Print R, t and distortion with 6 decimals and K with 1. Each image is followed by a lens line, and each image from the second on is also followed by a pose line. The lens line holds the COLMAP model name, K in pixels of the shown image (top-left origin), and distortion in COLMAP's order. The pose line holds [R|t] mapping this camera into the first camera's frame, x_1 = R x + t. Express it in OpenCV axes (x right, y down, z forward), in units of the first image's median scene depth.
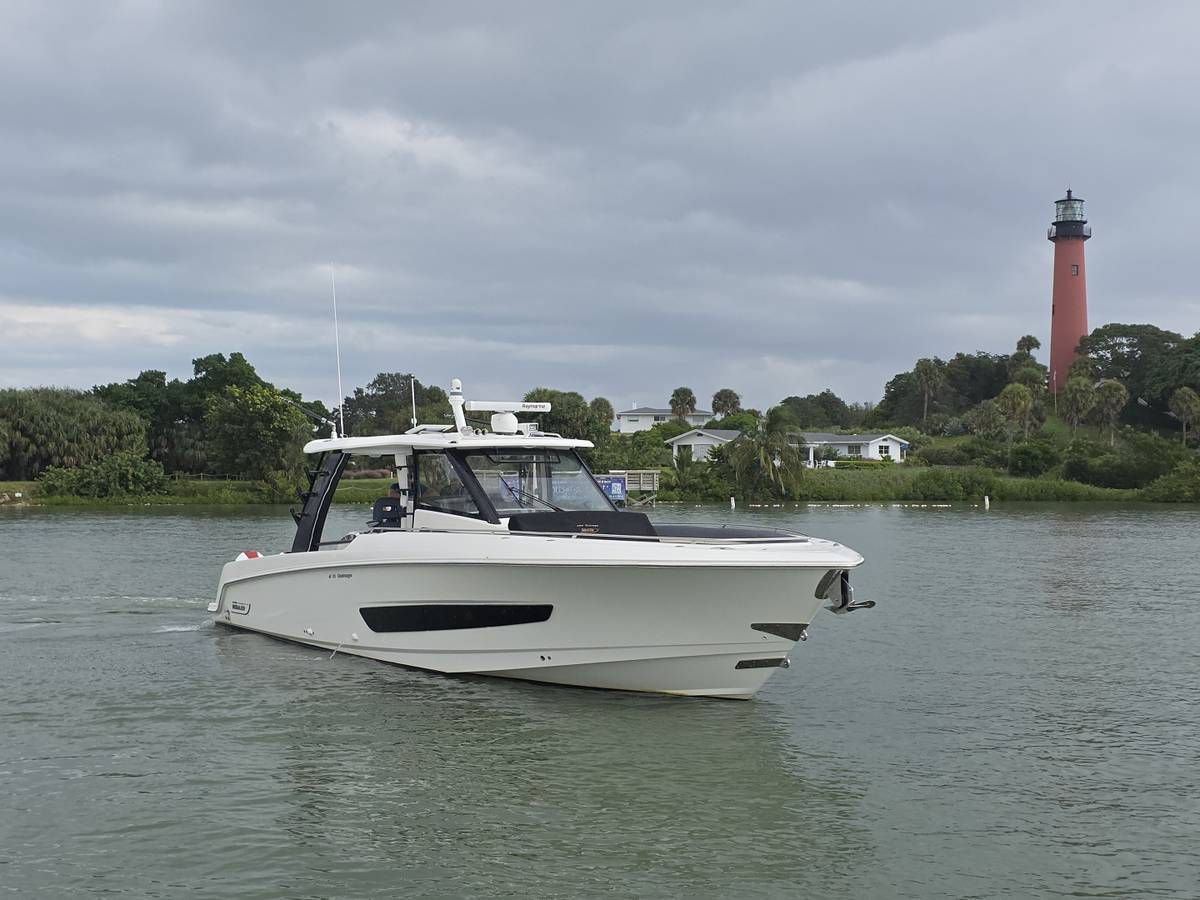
lens RADIAL K [[1557.3, 0, 625.0], [0, 1557.3, 441.2], [0, 0, 1]] dist [0.239810, -0.783128]
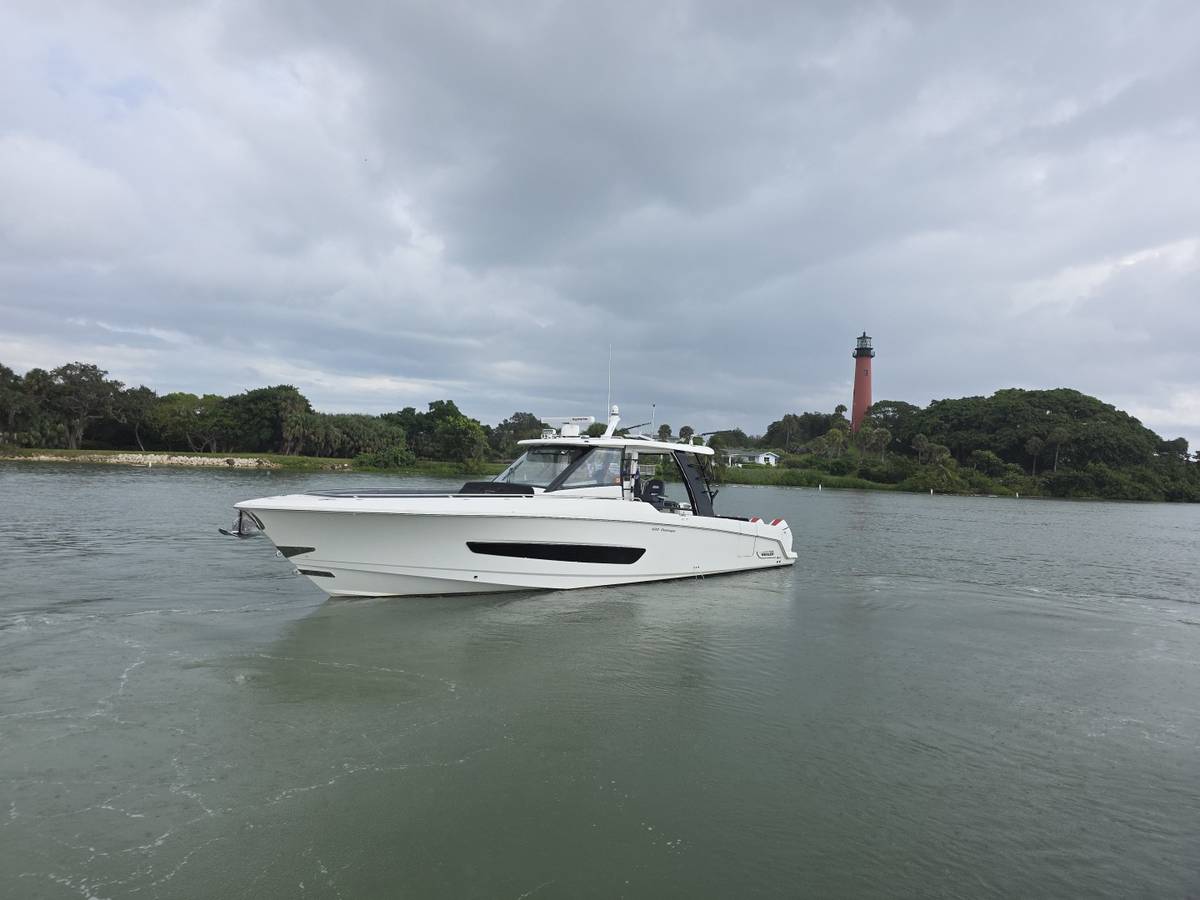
lens RADIAL K [[1557.3, 0, 625.0], [0, 1557.3, 441.2], [0, 0, 1]] dist [0.239810, -0.783128]
pose [[0.999178, 0.036246, 0.018162, -0.052476], [-0.035933, 0.999205, -0.017285, 0.023347], [-0.018774, 0.016619, 0.999686, -0.994101]]
